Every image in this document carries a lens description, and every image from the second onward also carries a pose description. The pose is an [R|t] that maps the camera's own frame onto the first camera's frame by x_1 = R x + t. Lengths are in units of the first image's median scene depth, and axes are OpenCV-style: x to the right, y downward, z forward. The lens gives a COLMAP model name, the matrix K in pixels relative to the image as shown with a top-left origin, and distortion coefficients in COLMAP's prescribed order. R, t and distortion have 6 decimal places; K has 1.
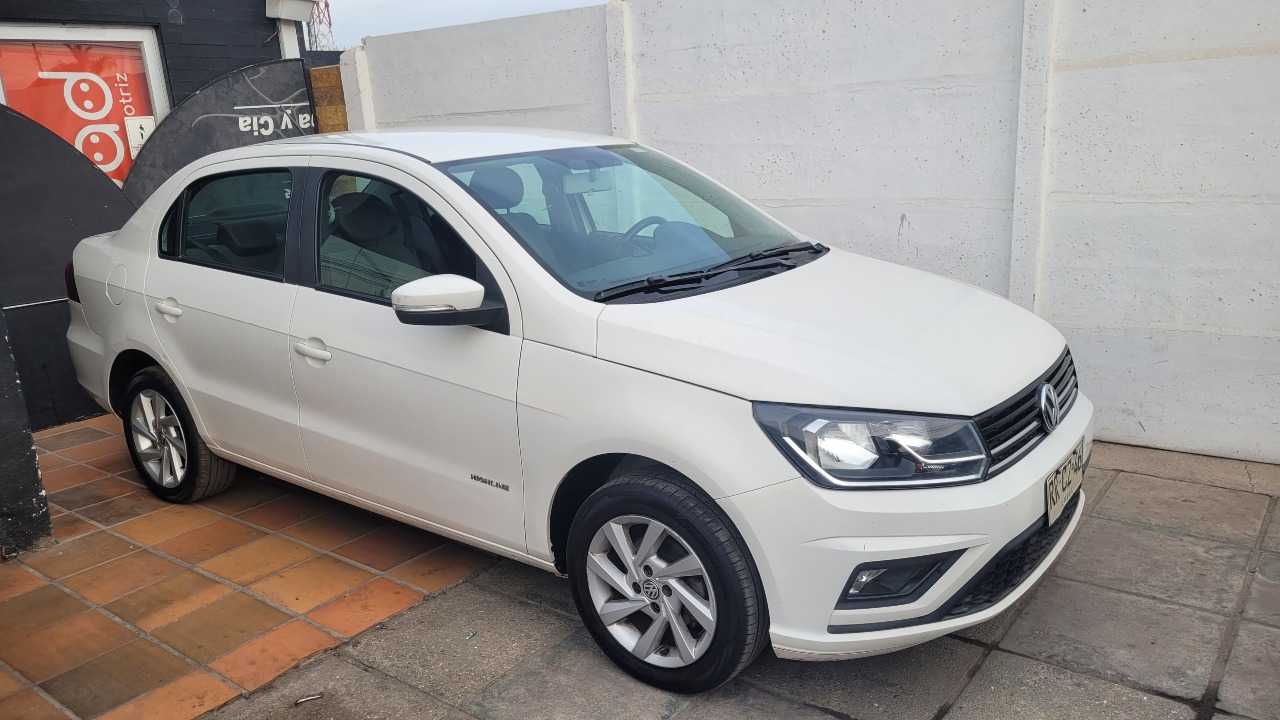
lens RADIAL K [[1004.3, 0, 642.7], [0, 1004.3, 365.9], [0, 0, 1]] dist [0.042393, -0.032862]
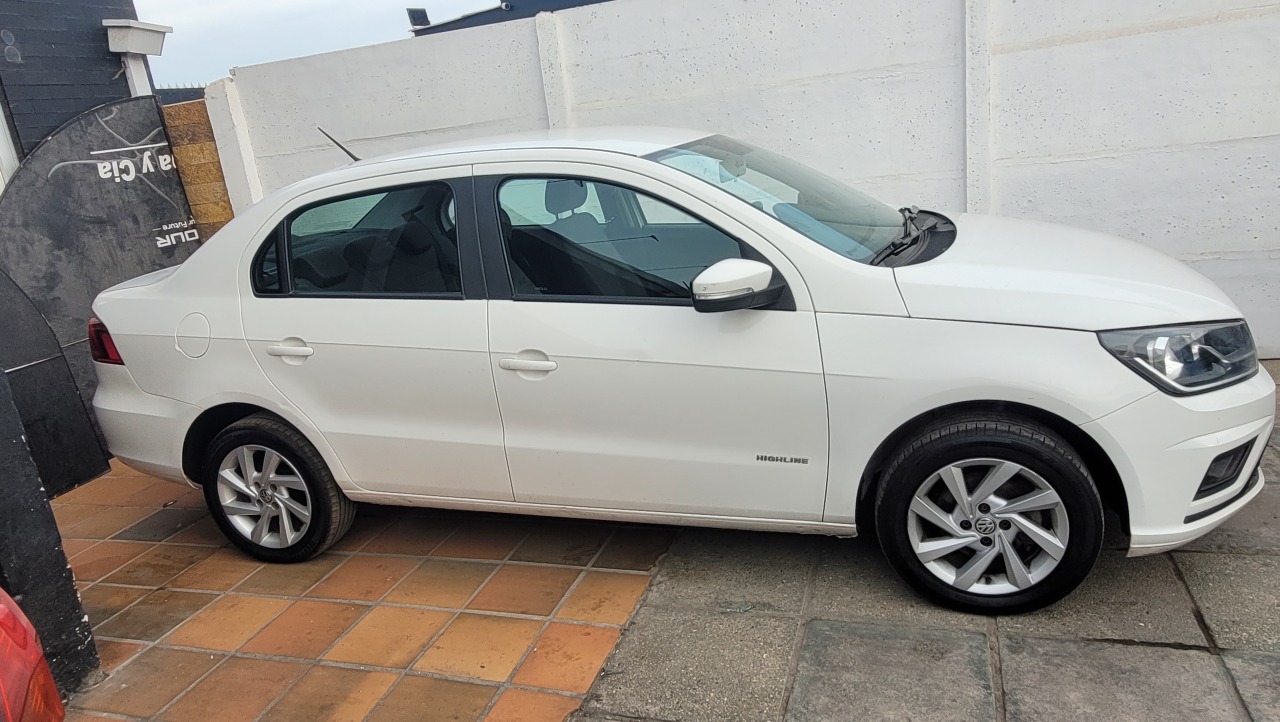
lens RADIAL K [[926.5, 0, 610.1], [0, 926.5, 404.9], [0, 0, 1]] dist [0.004350, -0.001480]
pose [[0.946369, -0.150154, 0.286077, -0.381082], [0.142430, 0.988653, 0.047746, -0.005383], [-0.290000, -0.004439, 0.957016, 0.100900]]
